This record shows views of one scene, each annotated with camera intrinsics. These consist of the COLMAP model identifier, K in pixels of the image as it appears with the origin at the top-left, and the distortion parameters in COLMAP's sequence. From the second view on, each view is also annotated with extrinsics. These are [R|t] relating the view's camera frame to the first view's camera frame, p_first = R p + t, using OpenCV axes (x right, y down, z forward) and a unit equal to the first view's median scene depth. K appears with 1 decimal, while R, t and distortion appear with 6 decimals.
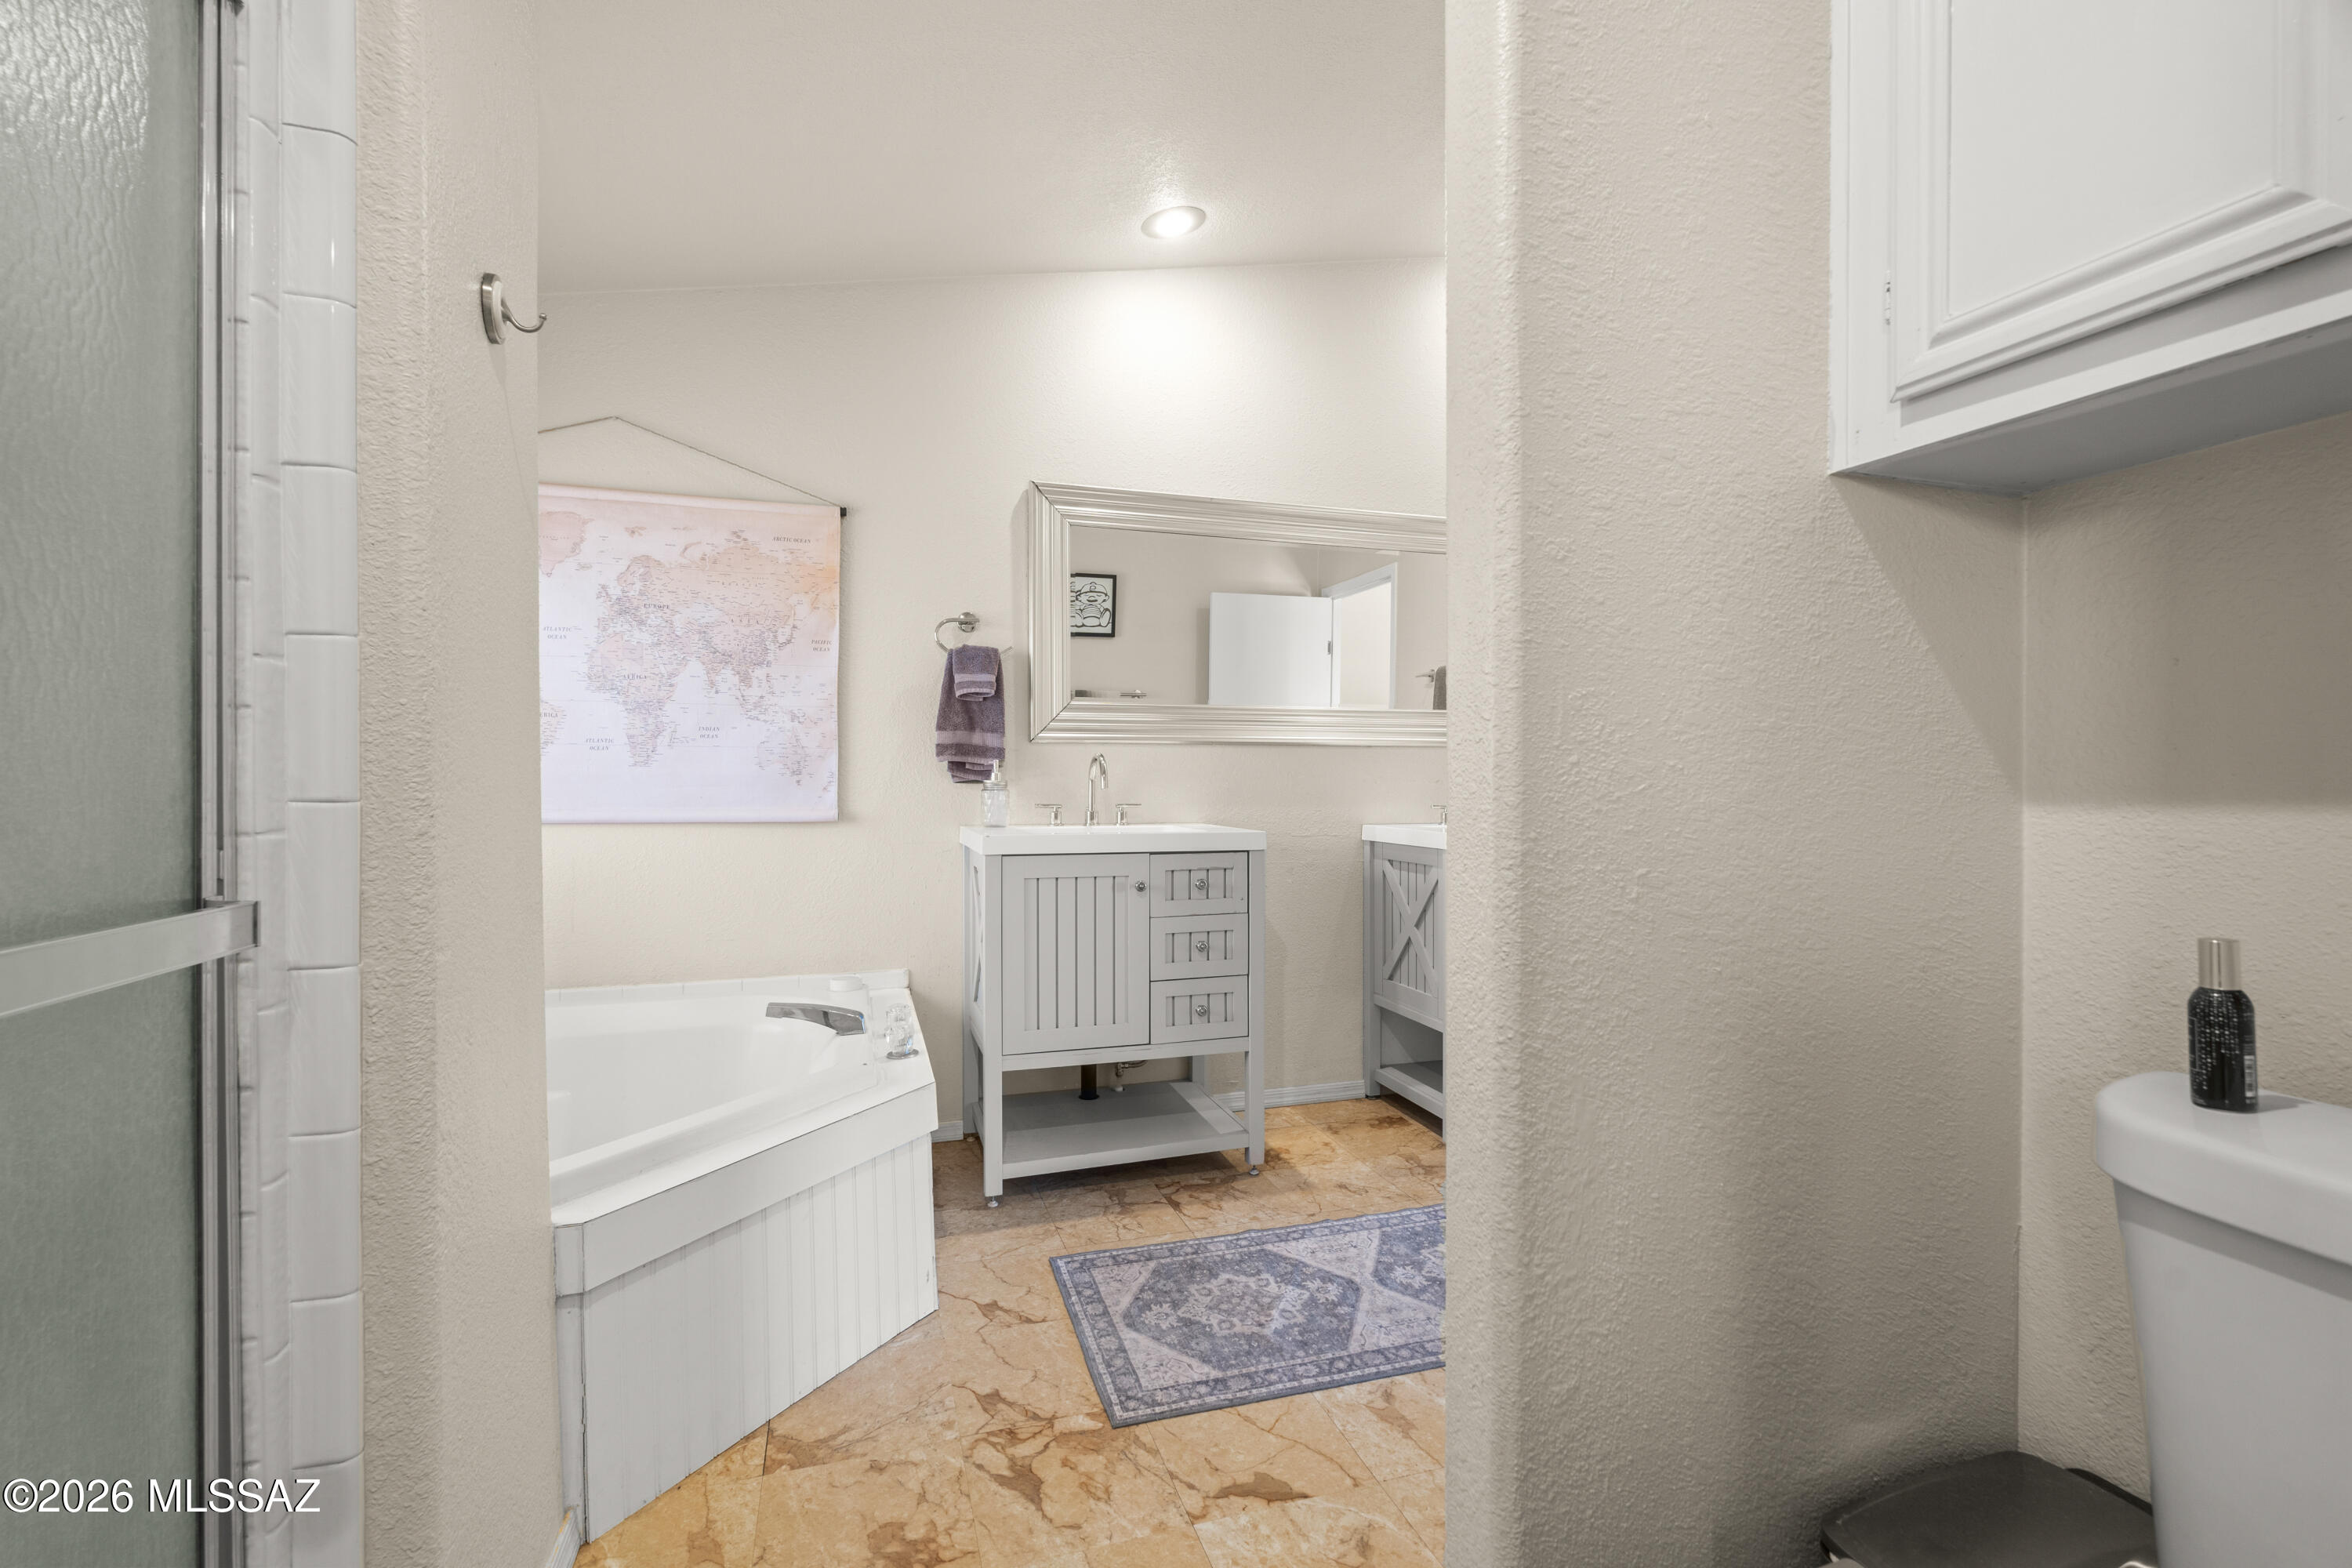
lens RADIAL K [[1034.0, 0, 1168.2], [0, 1034.0, 805.0], [0, 0, 1]] dist [-0.002563, -0.000059]
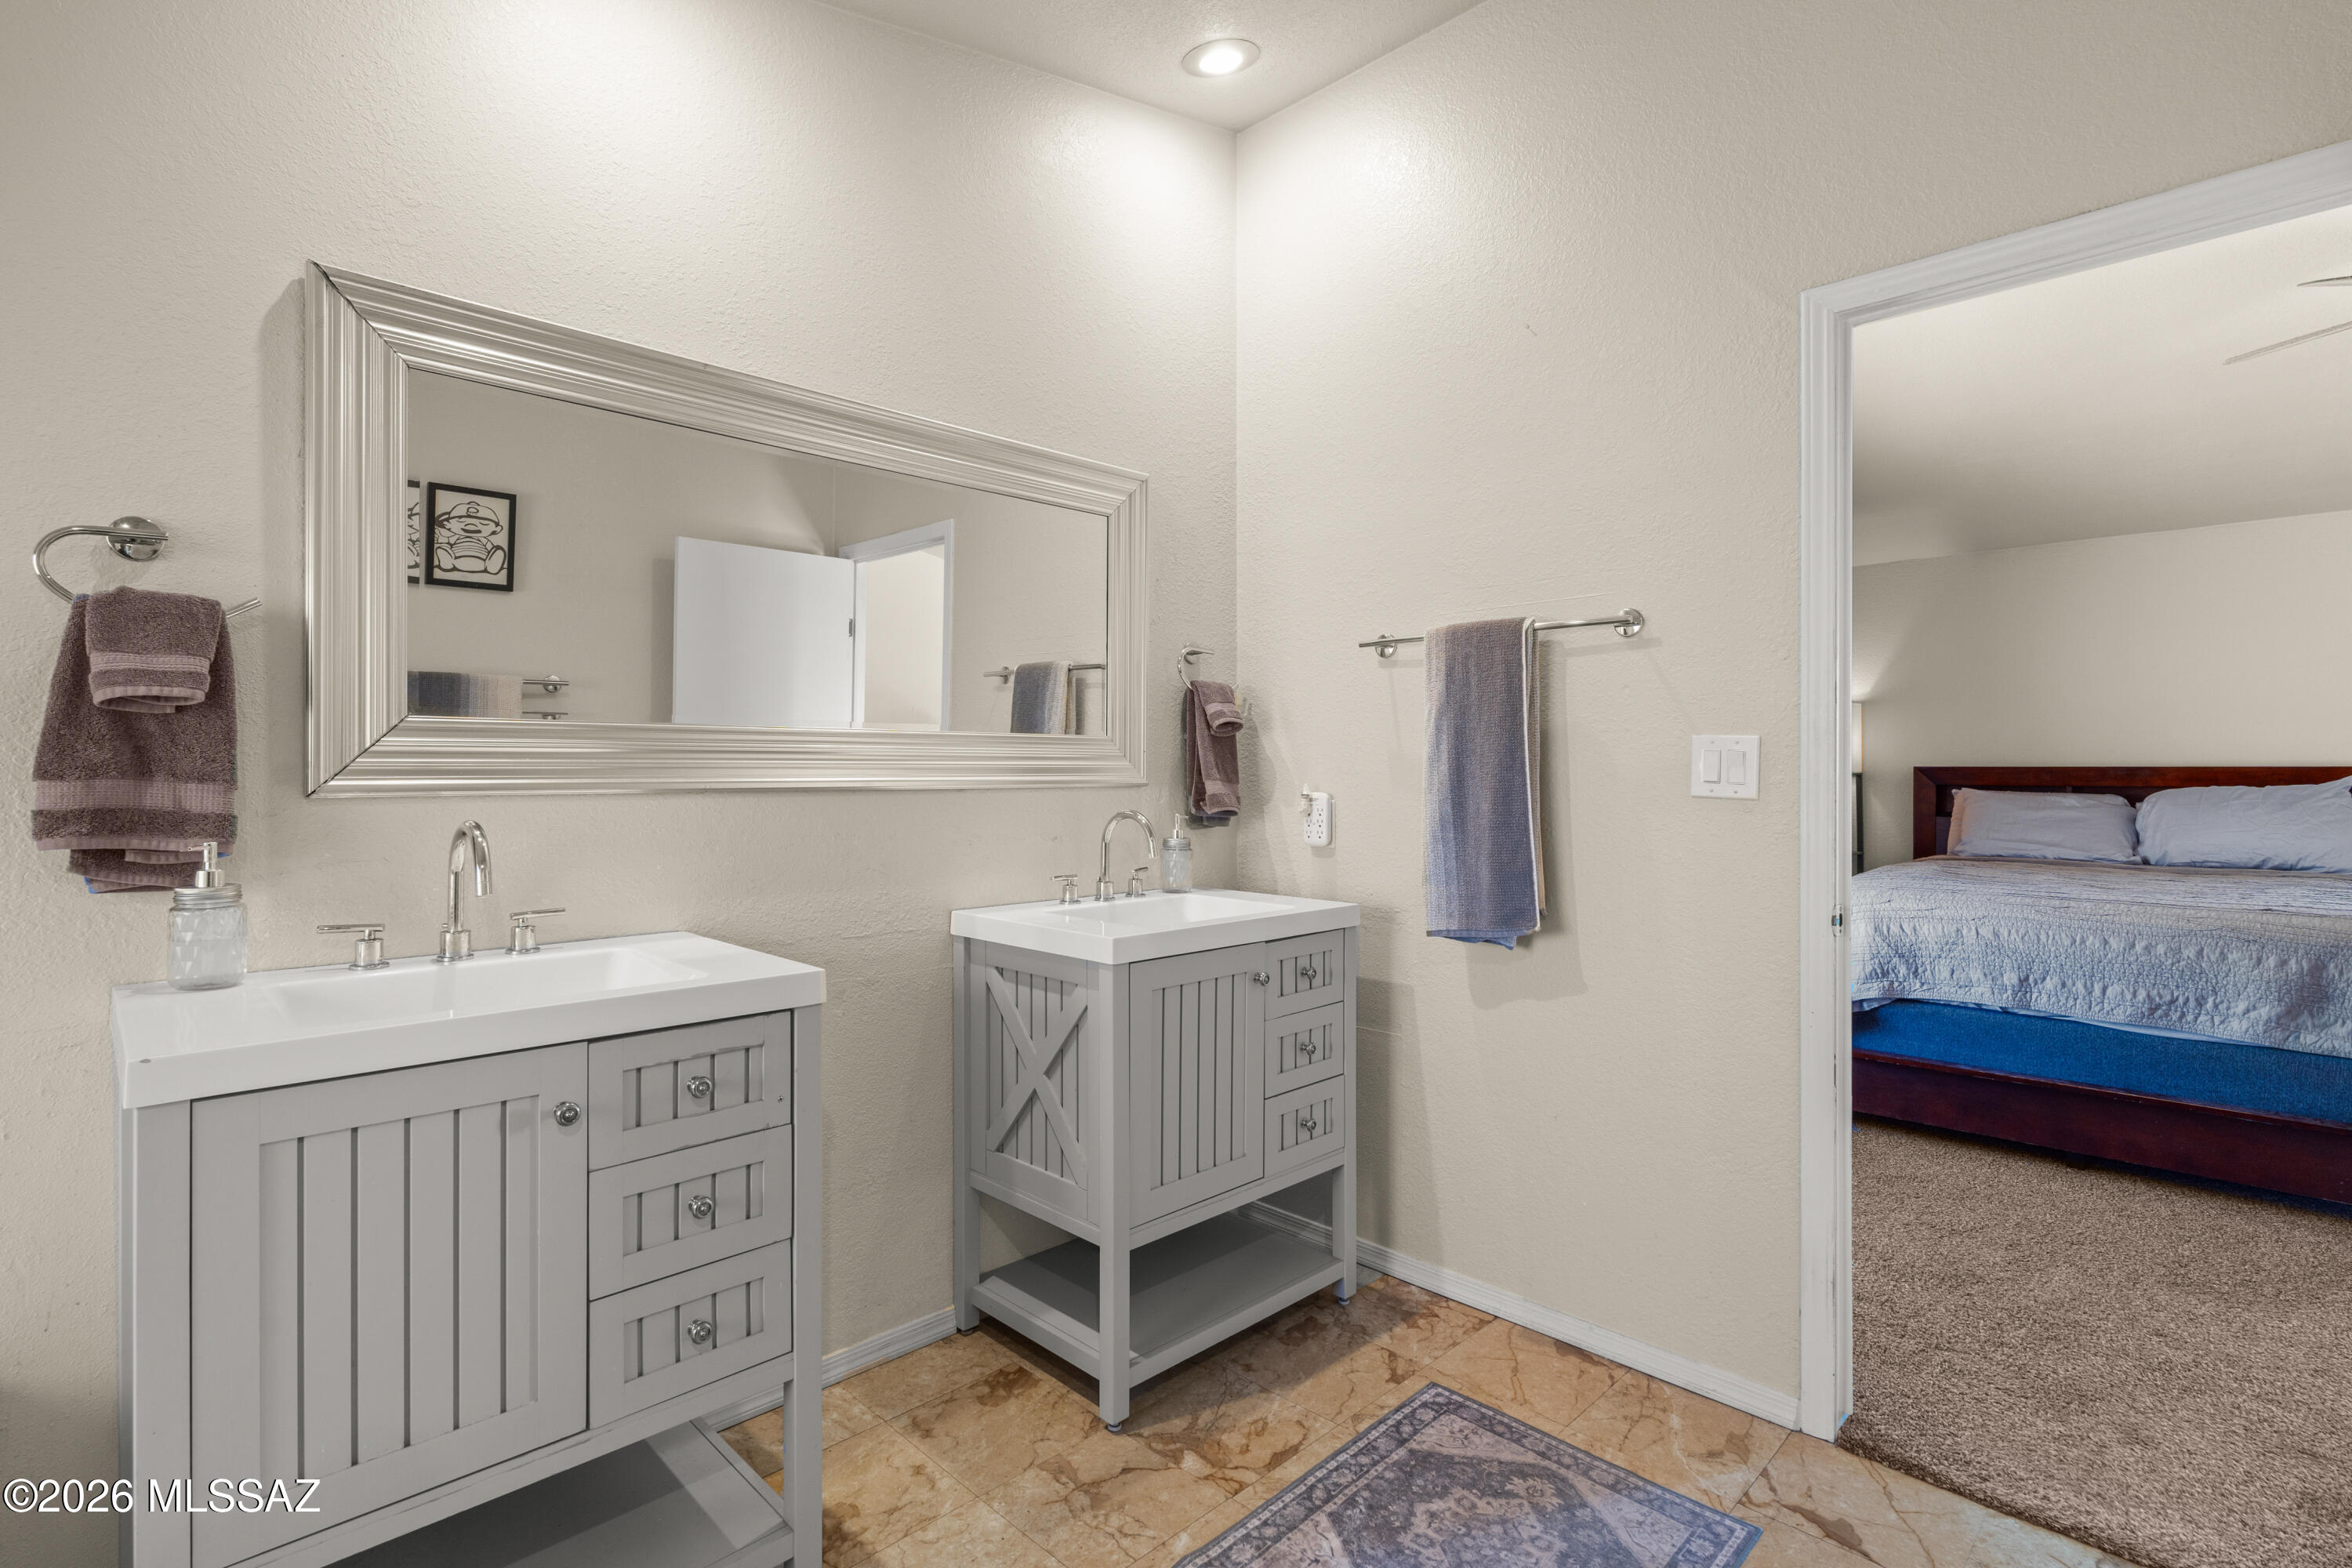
lens RADIAL K [[1120.3, 0, 1165.8], [0, 1120.3, 771.0], [0, 0, 1]] dist [-0.005584, -0.000851]
pose [[0.889242, 0.001199, 0.457435, -0.015017], [0.008622, 0.999775, -0.019382, -0.061437], [-0.457355, 0.021180, 0.889032, 0.360078]]
